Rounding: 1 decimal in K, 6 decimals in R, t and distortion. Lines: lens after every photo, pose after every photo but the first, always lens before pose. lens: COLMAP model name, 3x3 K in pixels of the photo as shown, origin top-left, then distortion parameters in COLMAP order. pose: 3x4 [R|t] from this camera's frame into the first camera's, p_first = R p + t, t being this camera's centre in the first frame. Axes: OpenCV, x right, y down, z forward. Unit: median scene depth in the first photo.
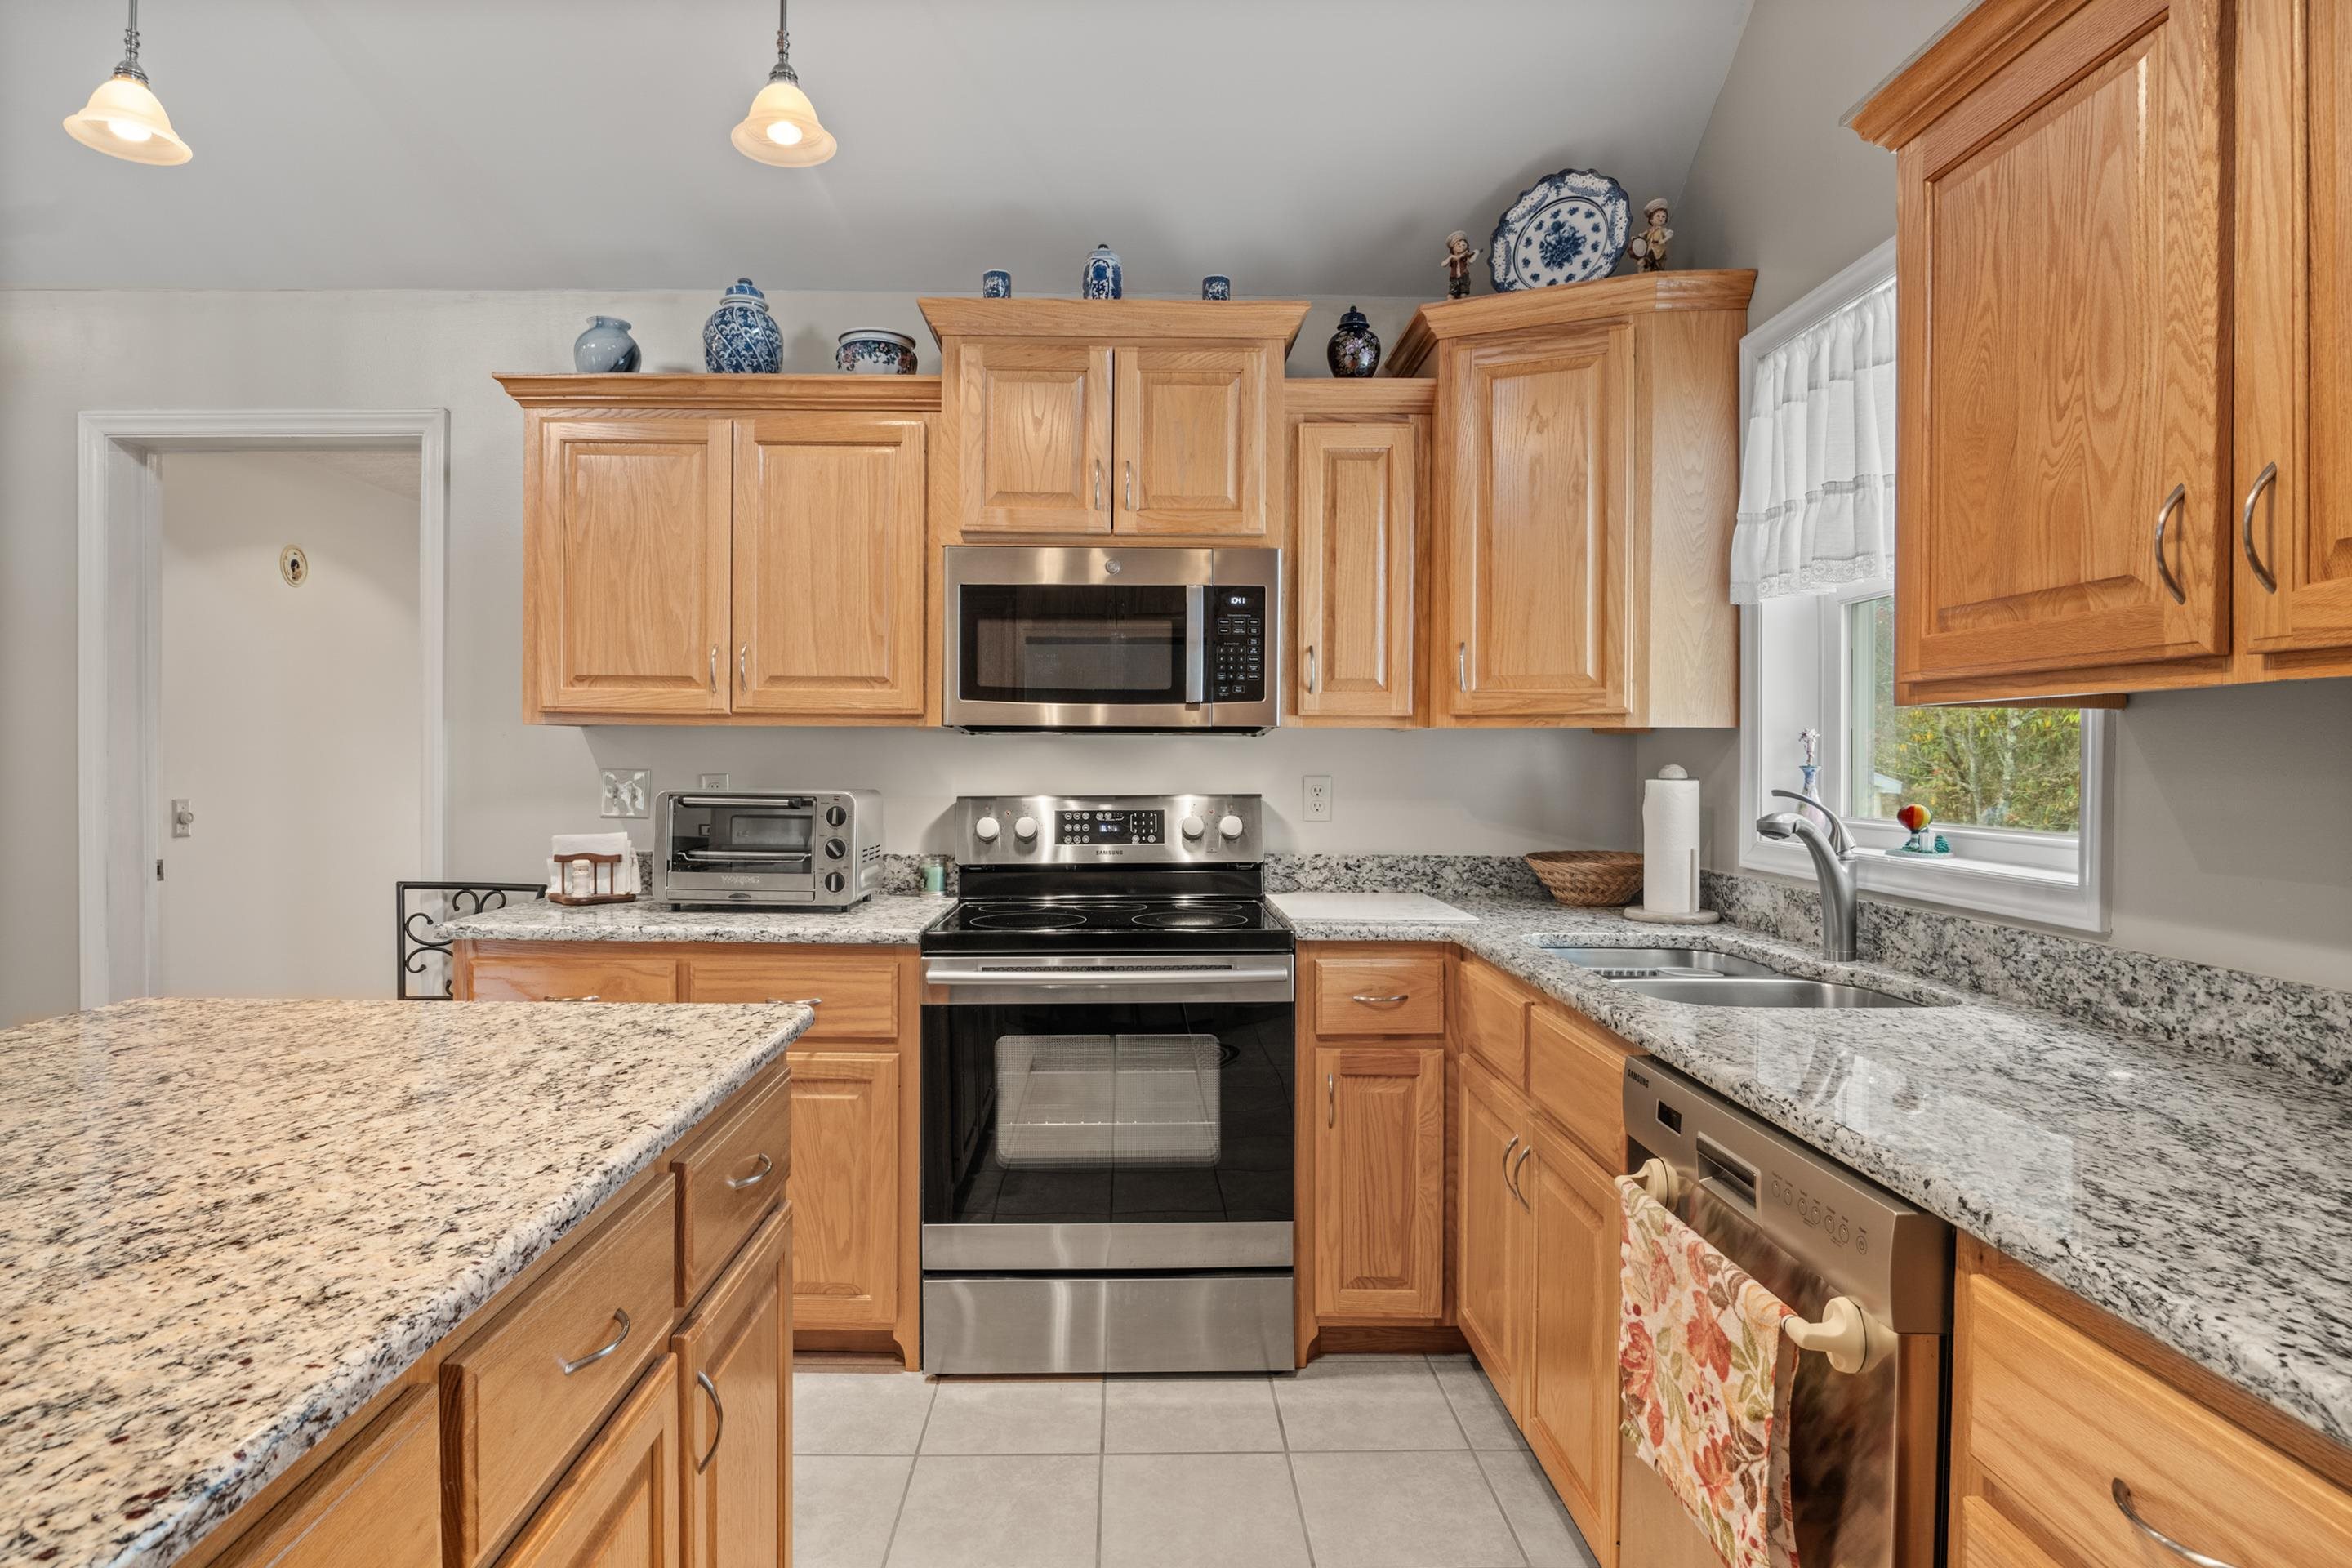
lens RADIAL K [[1256.5, 0, 1139.8], [0, 1256.5, 773.8], [0, 0, 1]] dist [-0.013372, -0.001150]
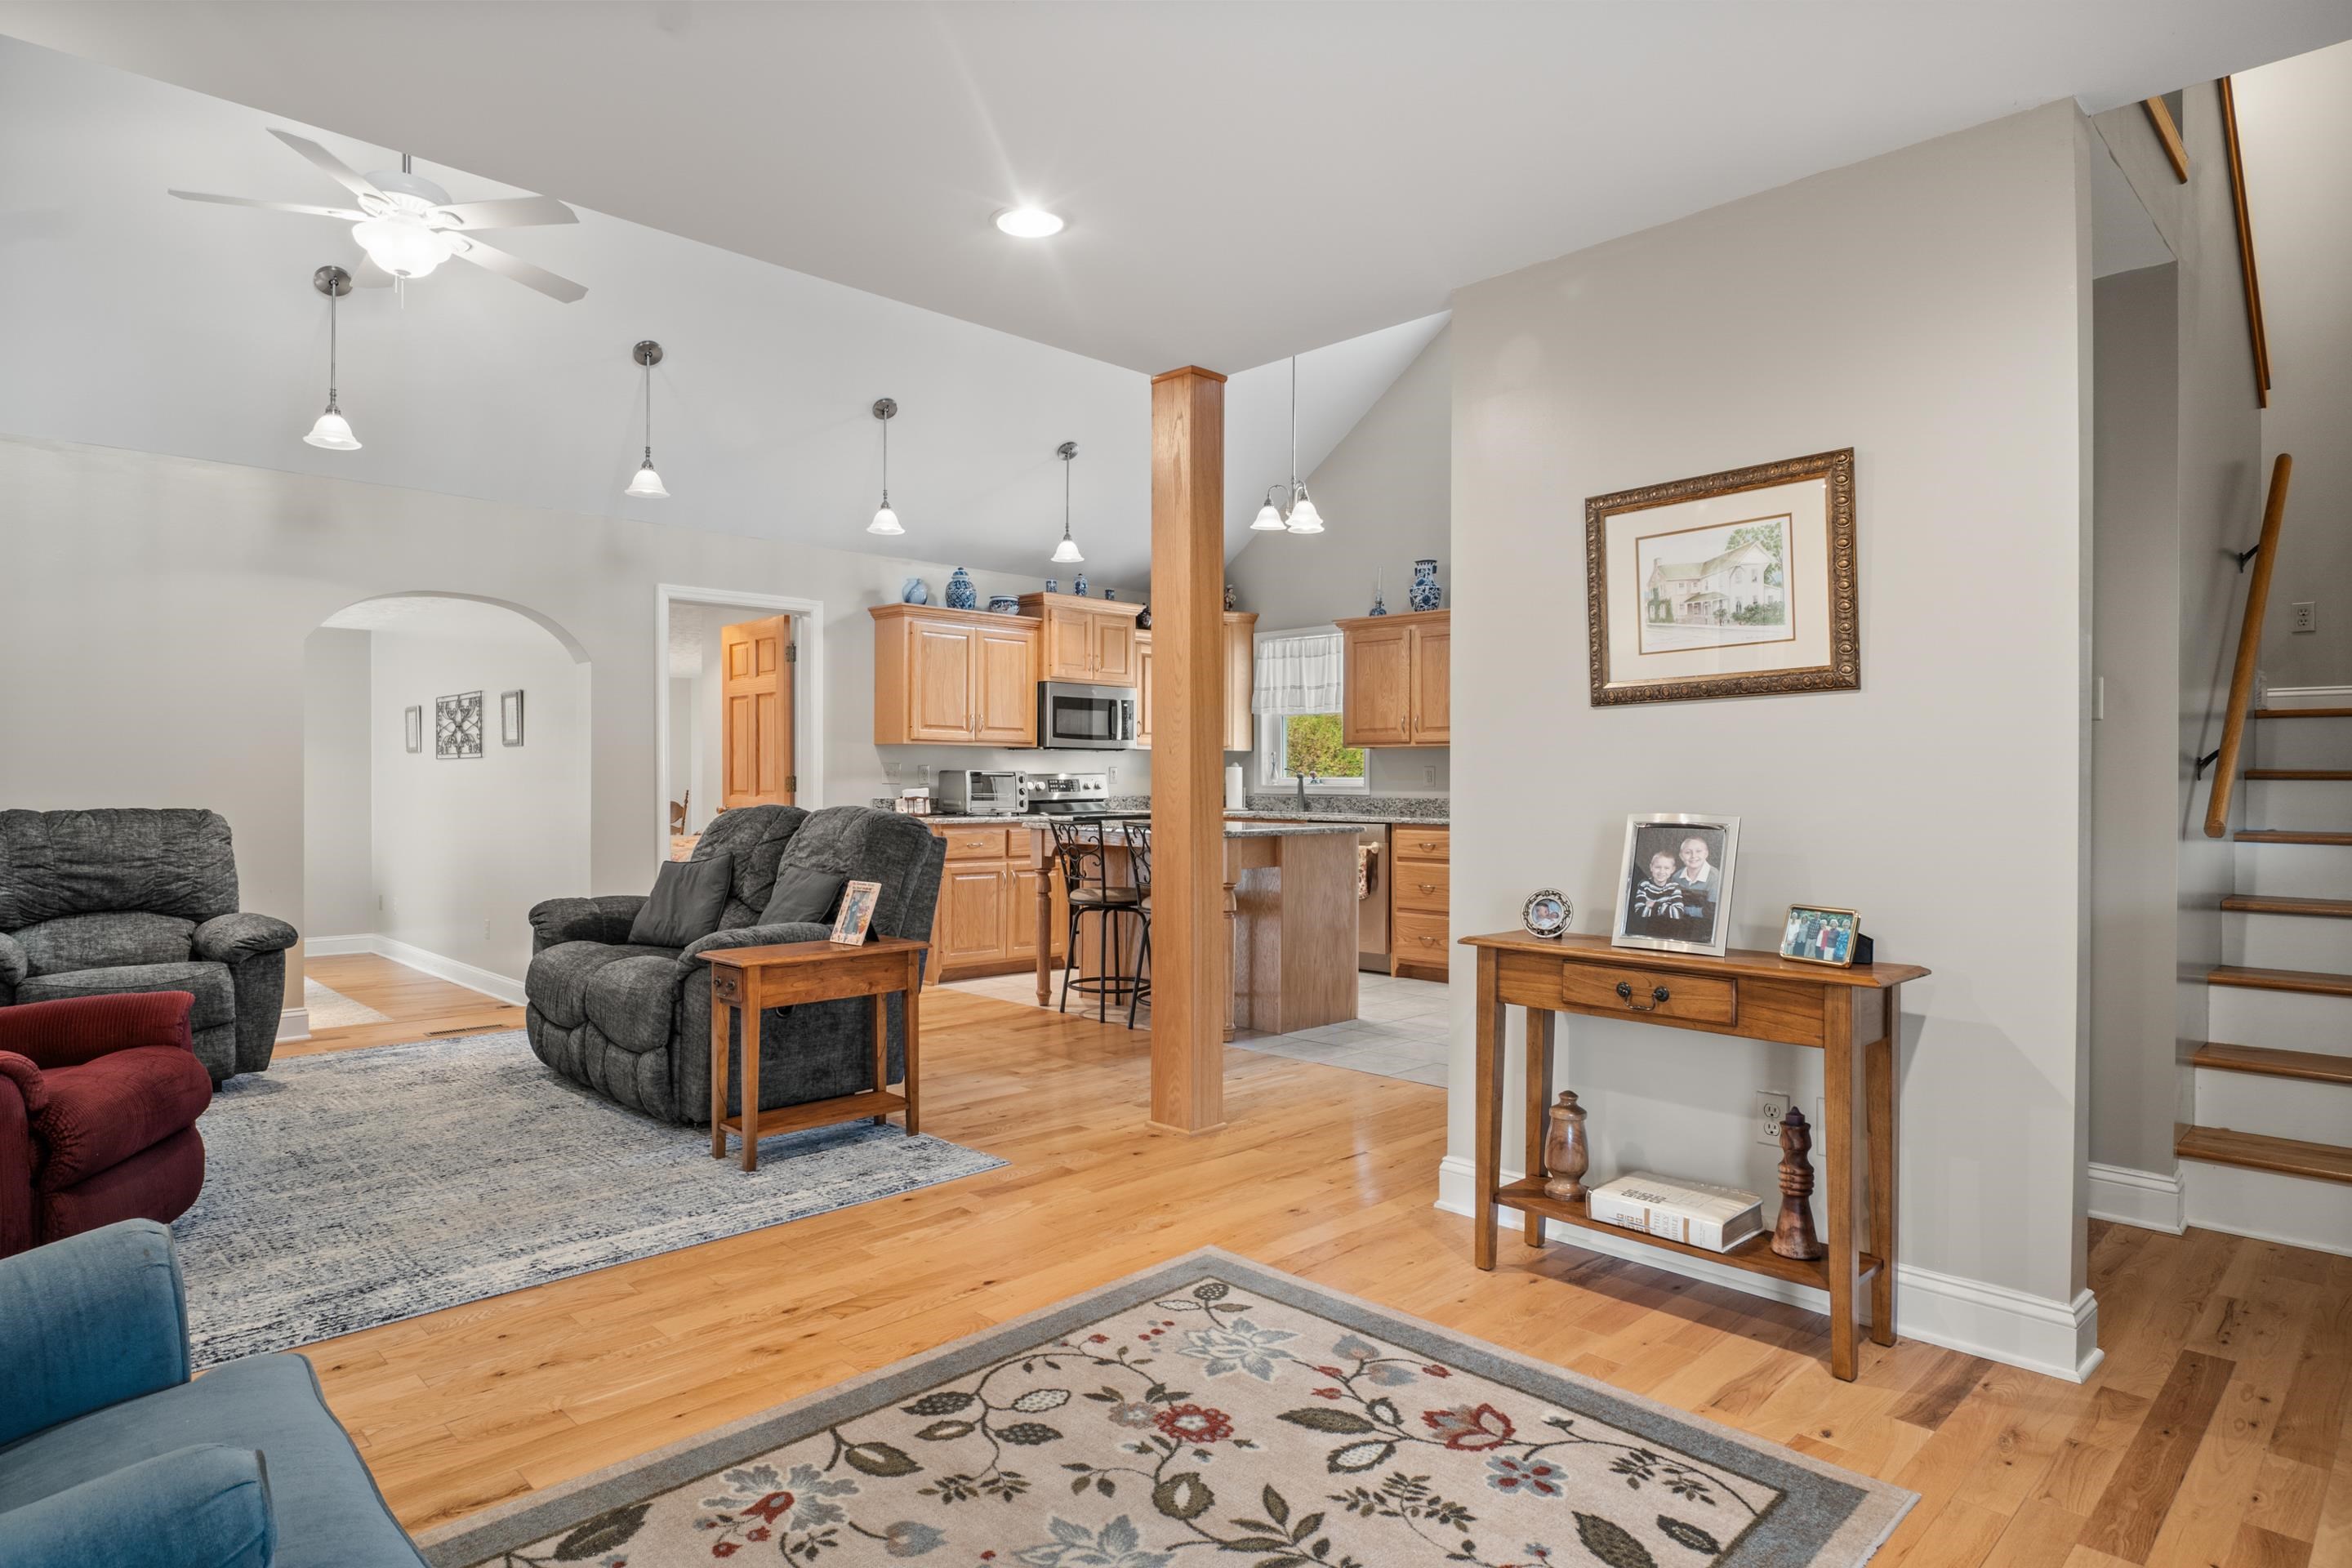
lens RADIAL K [[1301.9, 0, 1160.7], [0, 1301.9, 785.1], [0, 0, 1]] dist [-0.011975, -0.002134]
pose [[0.725695, -0.006467, 0.687986, -2.052129], [0.010529, 0.999943, -0.001707, 0.056167], [-0.687936, 0.008483, 0.725722, -1.312705]]
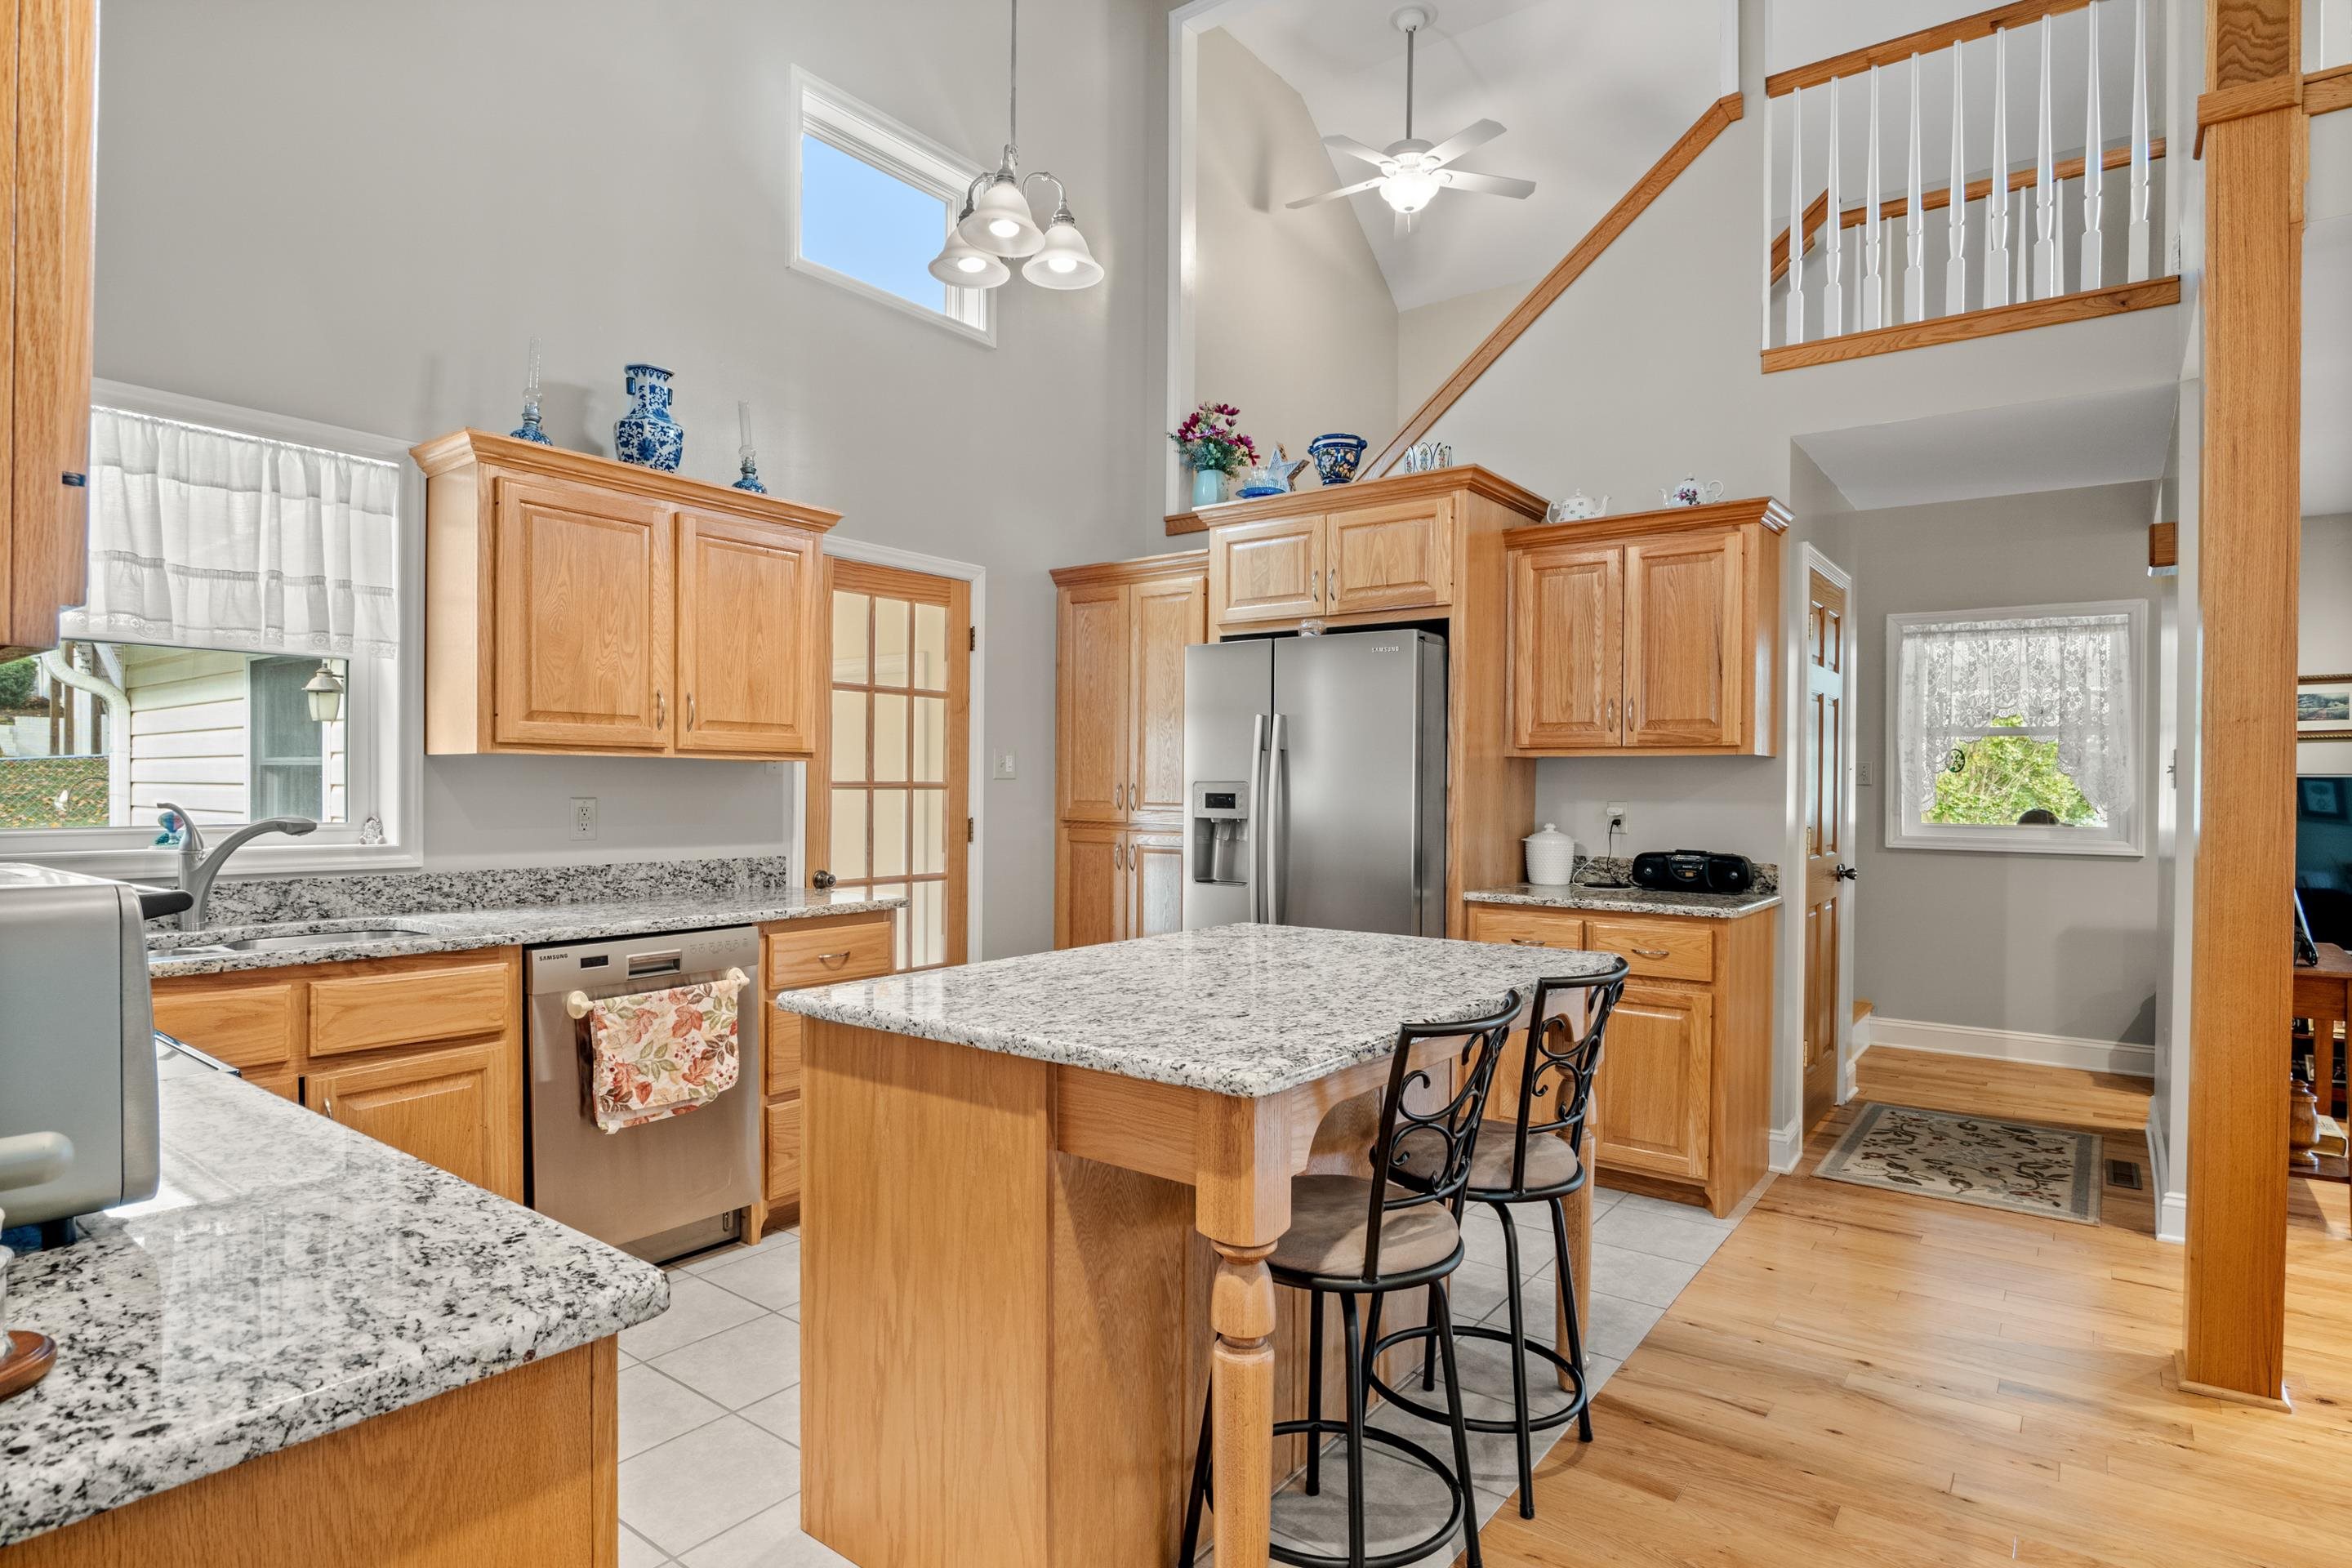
lens RADIAL K [[1243.7, 0, 1154.6], [0, 1243.7, 795.9], [0, 0, 1]] dist [-0.015531, 0.000011]
pose [[-0.786863, -0.016151, 0.616916, -0.852256], [-0.003650, 0.999762, 0.021518, -0.020248], [-0.617116, 0.014680, -0.786735, 1.145074]]
